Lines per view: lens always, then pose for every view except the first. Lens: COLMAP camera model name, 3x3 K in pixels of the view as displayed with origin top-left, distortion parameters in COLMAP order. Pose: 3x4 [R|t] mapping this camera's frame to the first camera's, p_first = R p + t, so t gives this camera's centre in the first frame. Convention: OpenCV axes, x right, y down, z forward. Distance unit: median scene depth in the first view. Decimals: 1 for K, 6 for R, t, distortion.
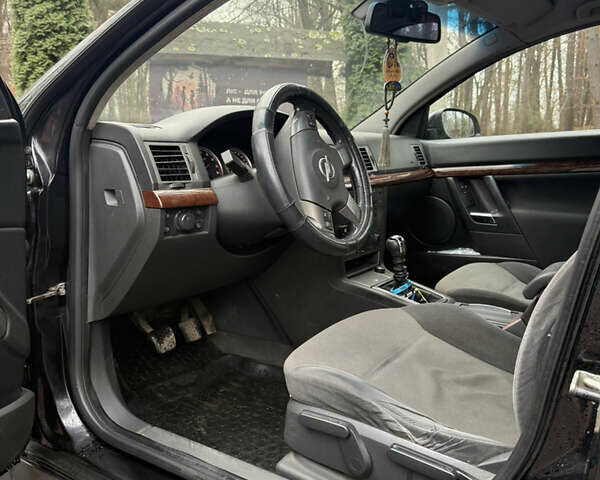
lens RADIAL K [[594.6, 0, 300.8], [0, 594.6, 252.2], [0, 0, 1]] dist [0.159961, -0.355596]
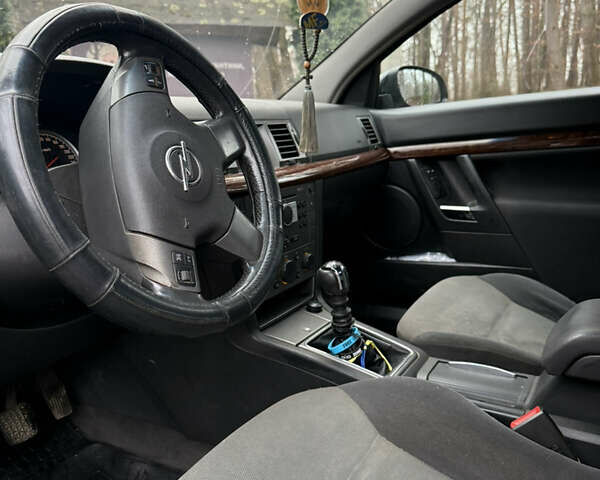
lens RADIAL K [[594.6, 0, 300.8], [0, 594.6, 252.2], [0, 0, 1]] dist [0.159961, -0.355596]
pose [[0.997226, -0.050553, 0.054634, 0.067041], [0.048430, 0.998045, 0.039503, -0.046773], [-0.056525, -0.036747, 0.997725, 0.270294]]
